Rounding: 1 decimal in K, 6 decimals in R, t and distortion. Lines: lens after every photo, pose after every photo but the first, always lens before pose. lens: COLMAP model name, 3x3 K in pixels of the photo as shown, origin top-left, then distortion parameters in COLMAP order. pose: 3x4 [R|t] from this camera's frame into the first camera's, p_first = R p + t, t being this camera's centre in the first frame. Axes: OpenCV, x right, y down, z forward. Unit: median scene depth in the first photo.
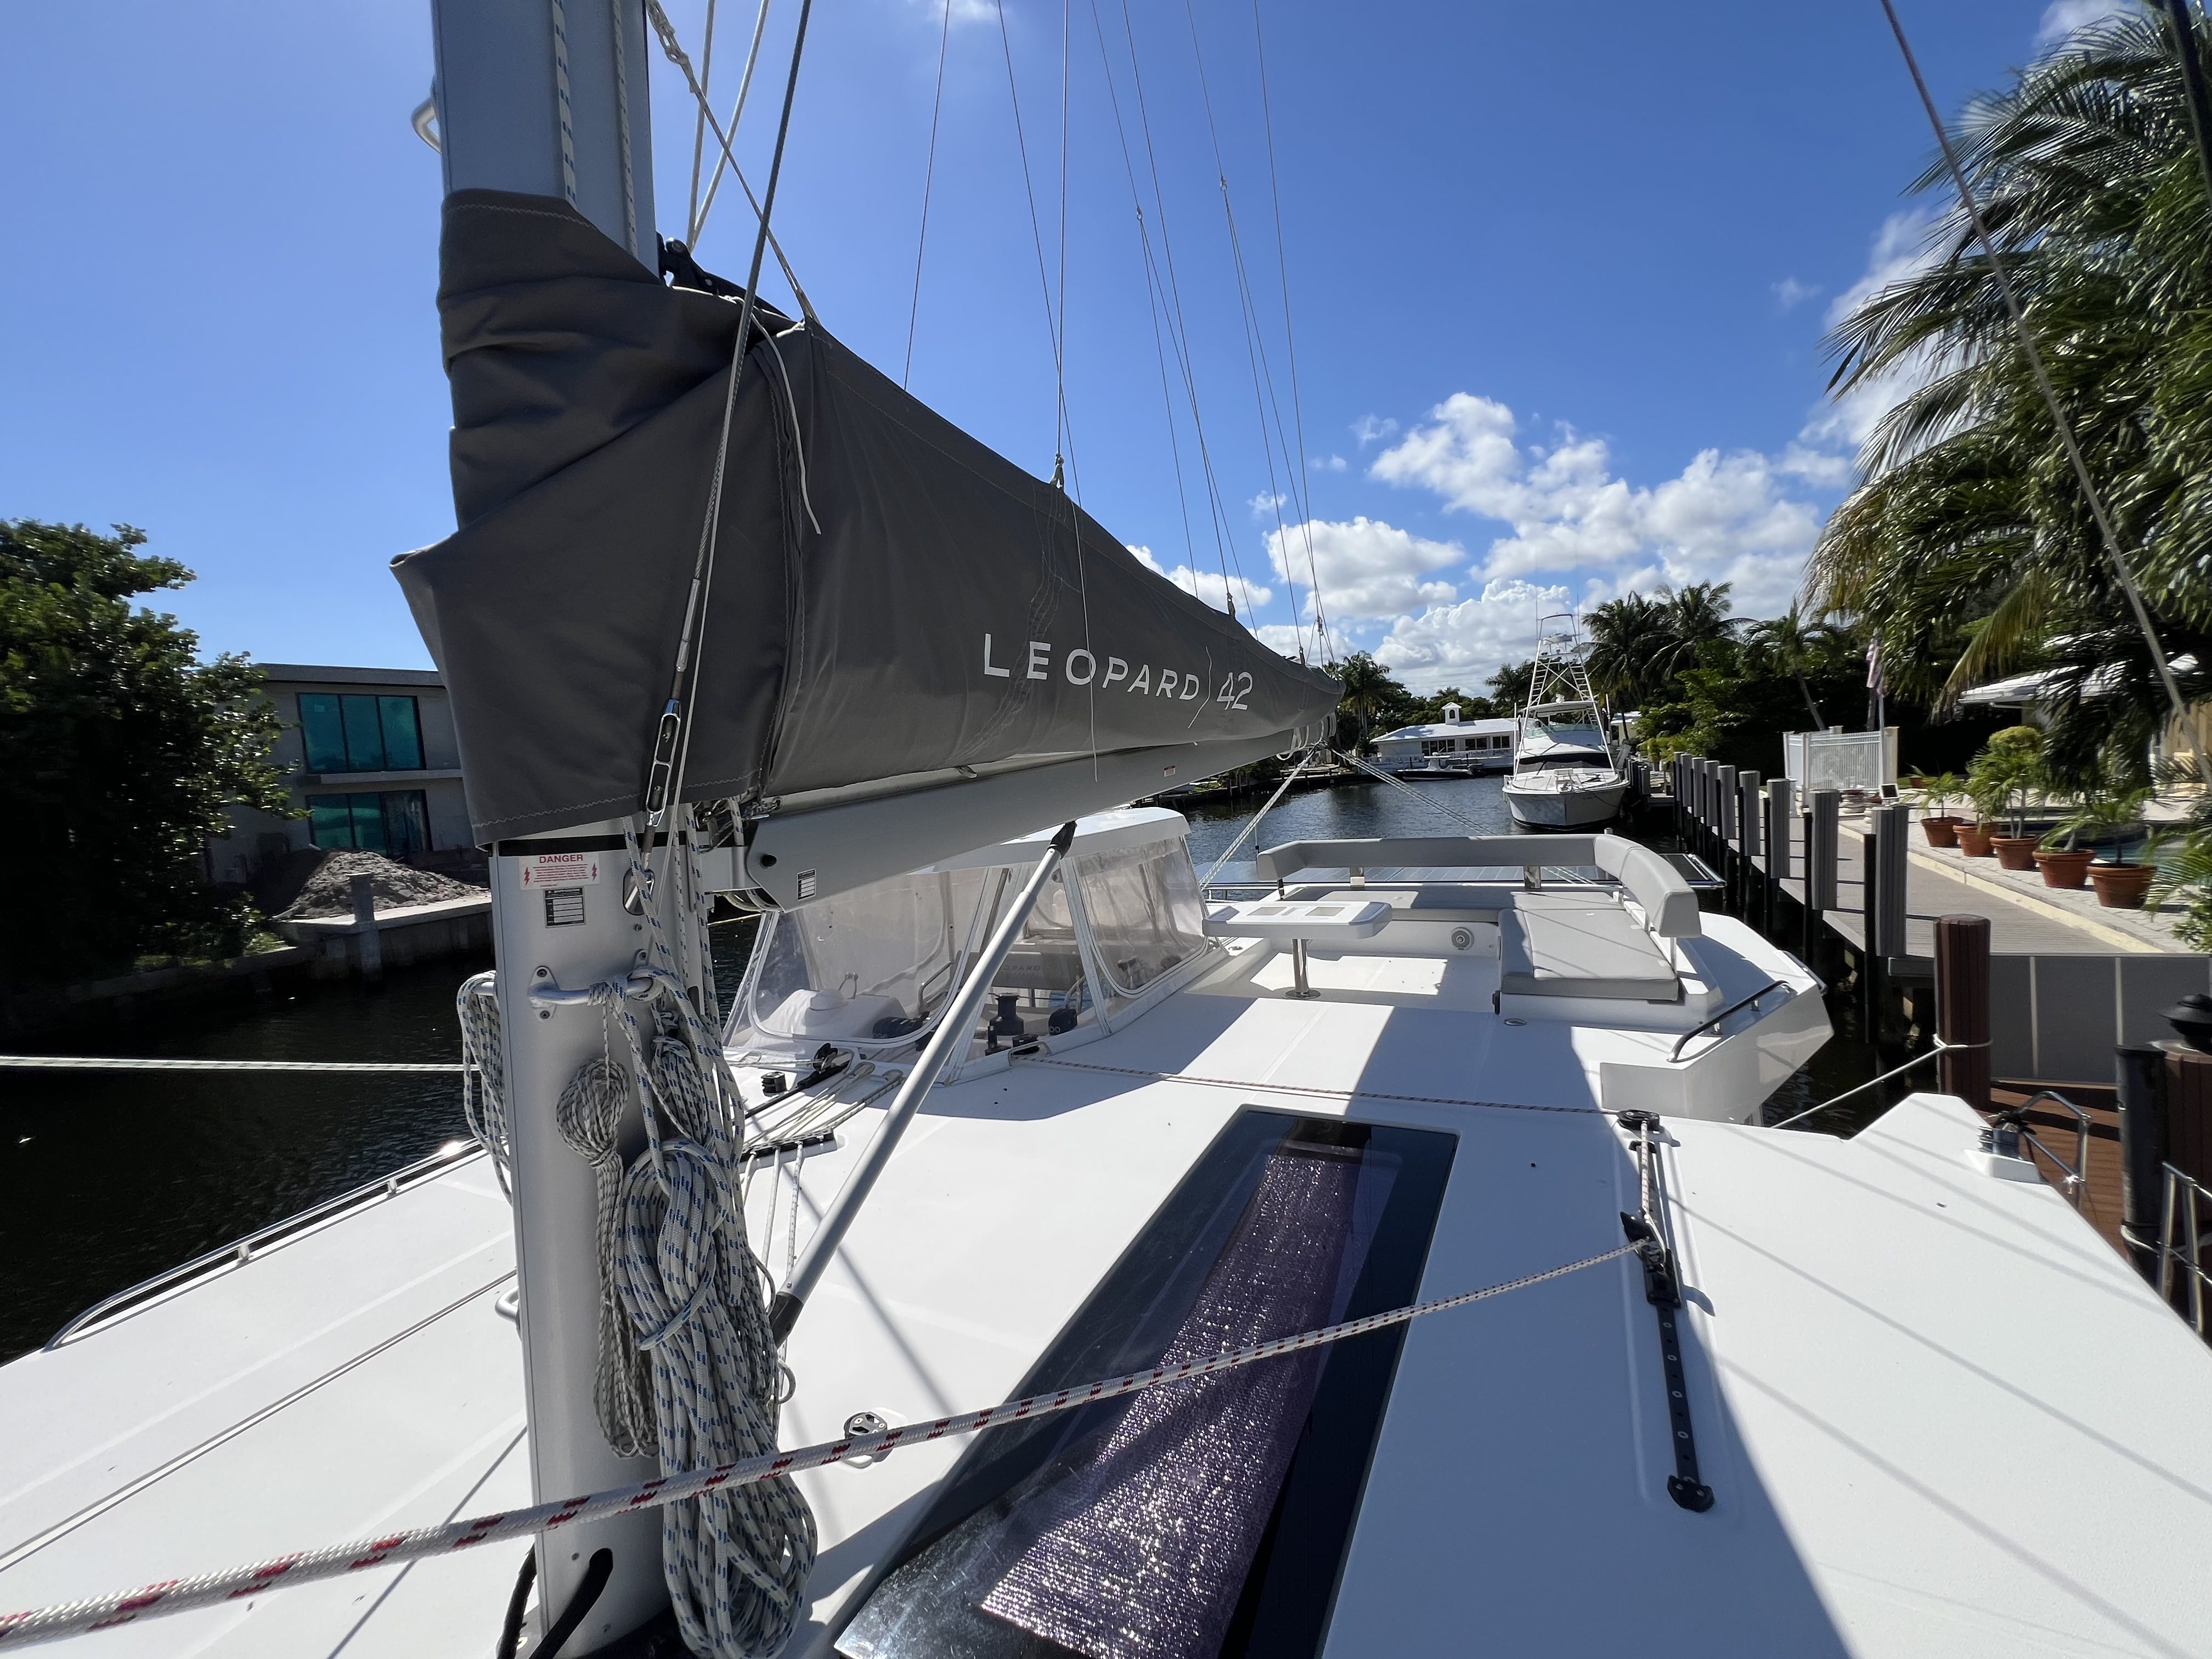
lens RADIAL K [[883.2, 0, 1107.5], [0, 883.2, 827.6], [0, 0, 1]] dist [-0.002750, -0.000046]
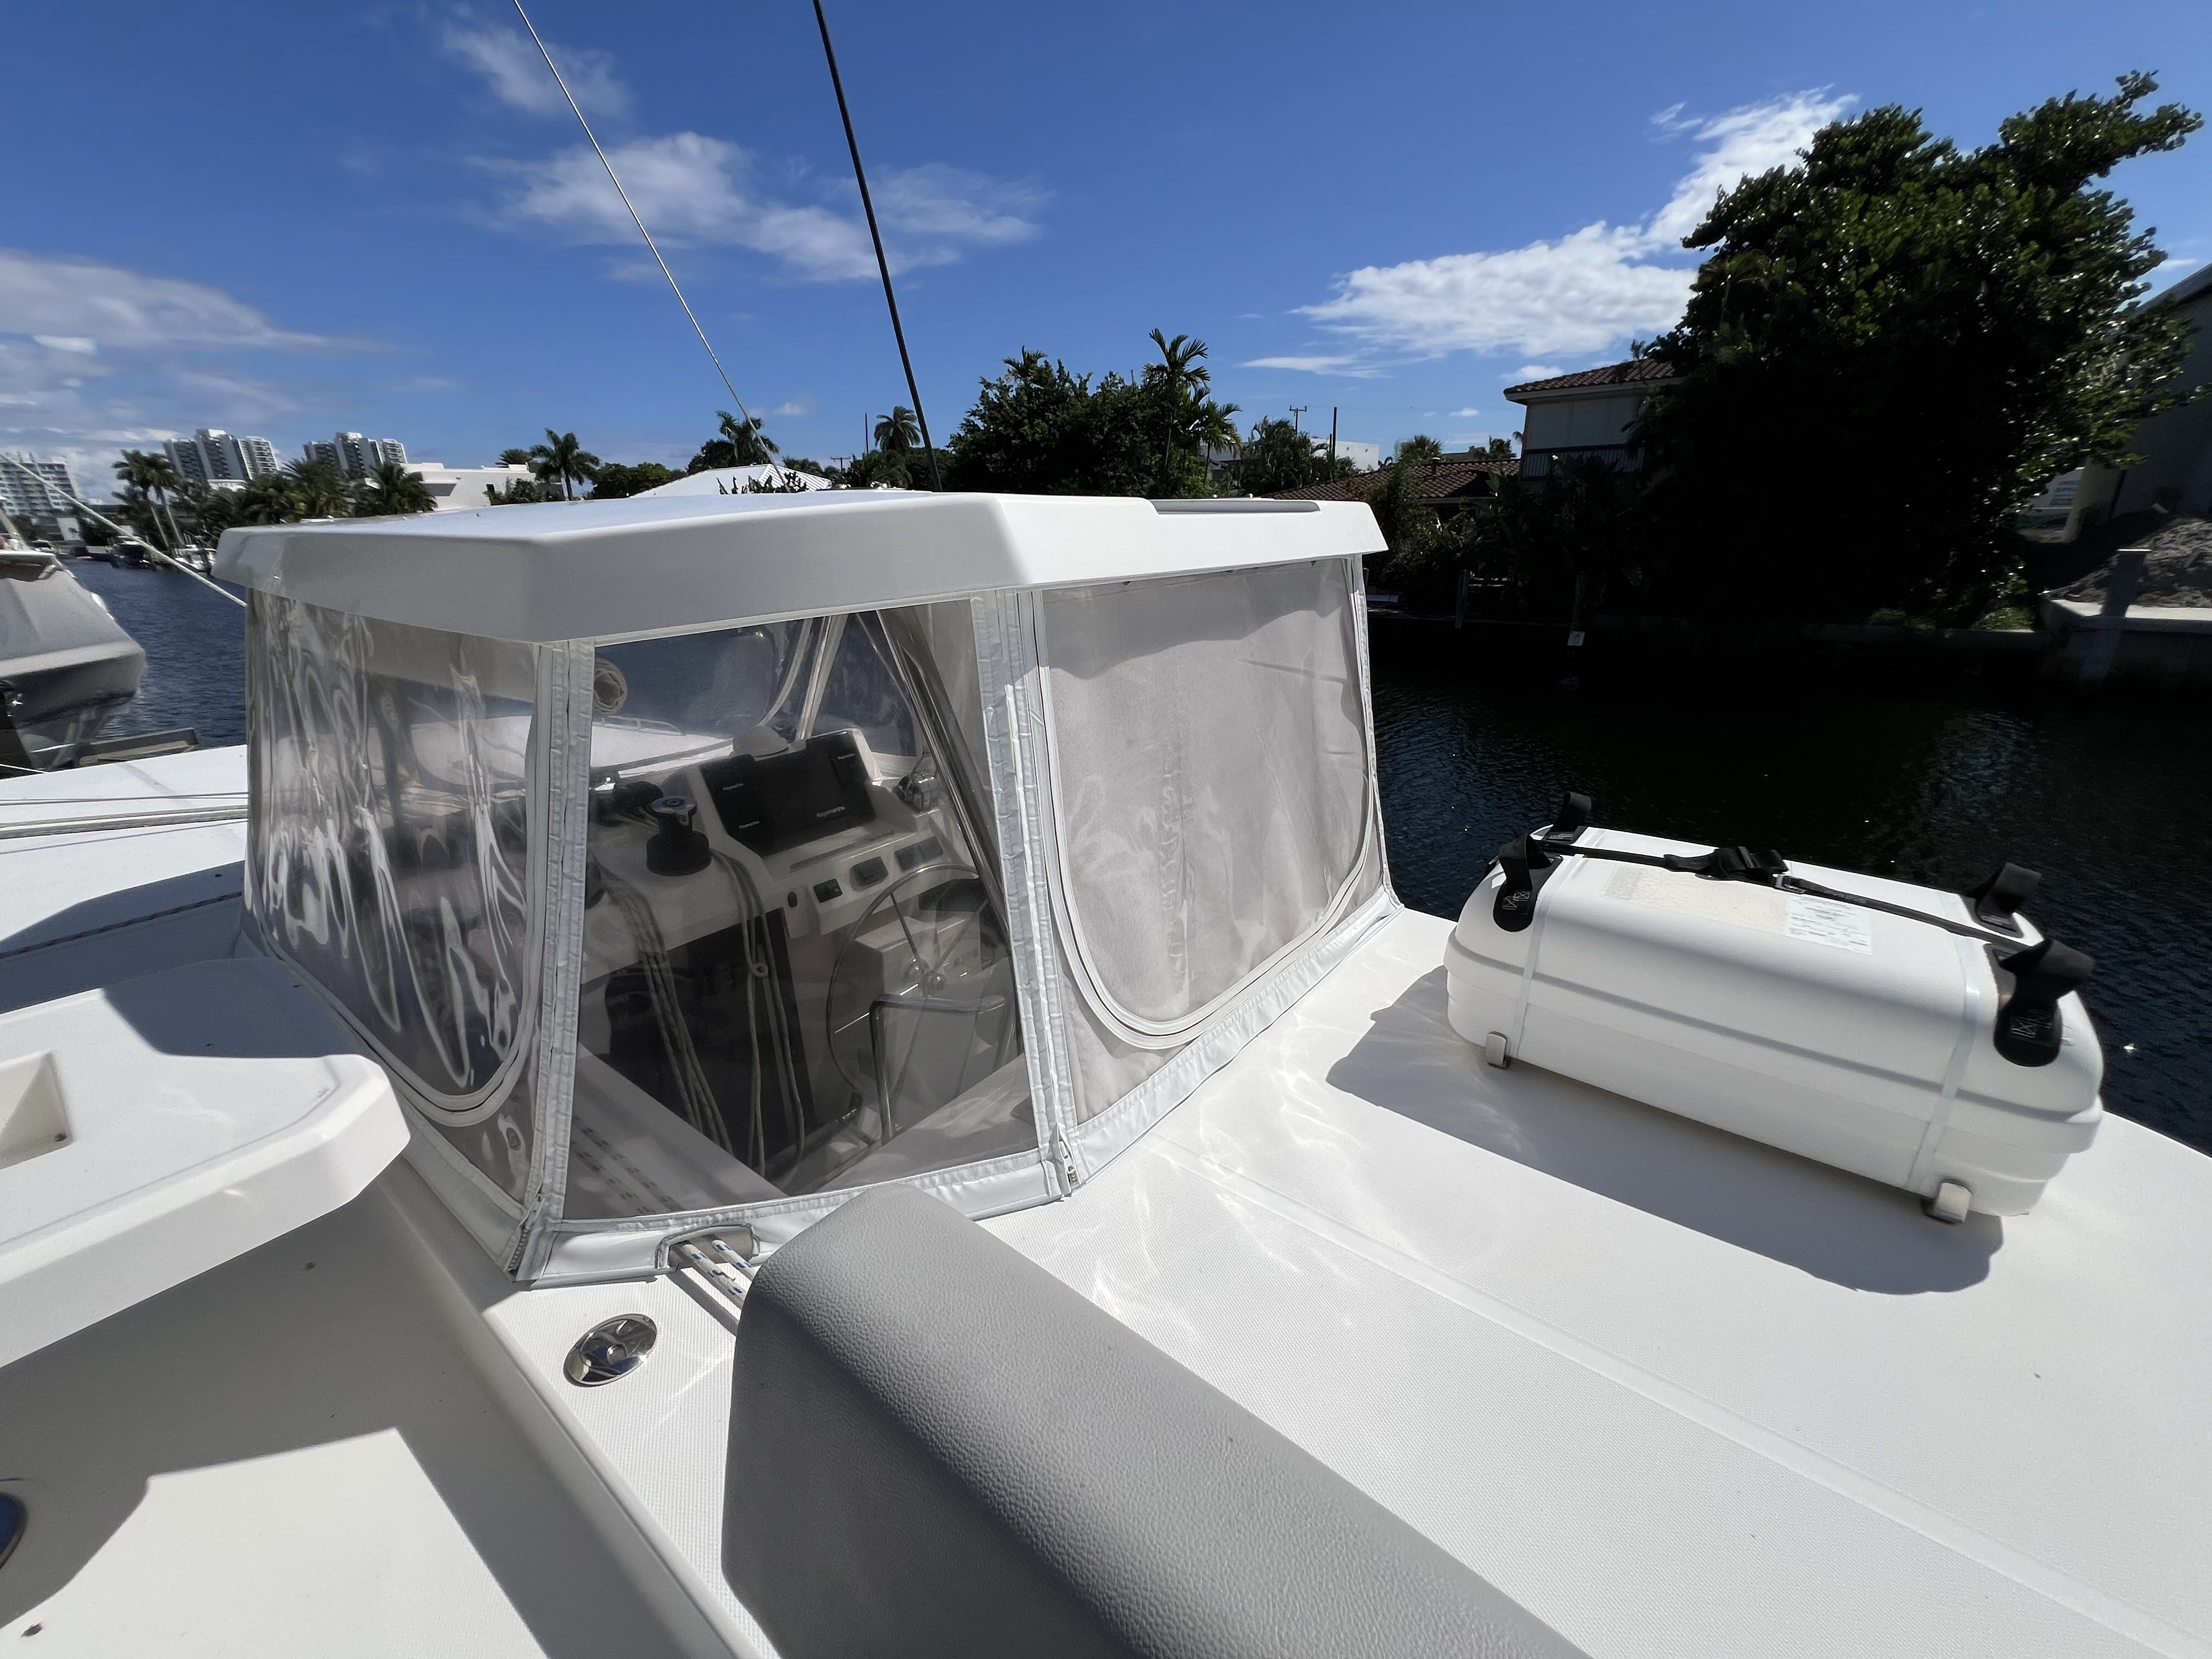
lens RADIAL K [[883.2, 0, 1107.5], [0, 883.2, 827.6], [0, 0, 1]] dist [-0.002750, -0.000046]
pose [[-0.159155, 0.402441, -0.901505, 0.050422], [-0.038815, 0.909887, 0.413036, -0.006764], [0.986490, 0.100728, -0.129192, 0.240960]]
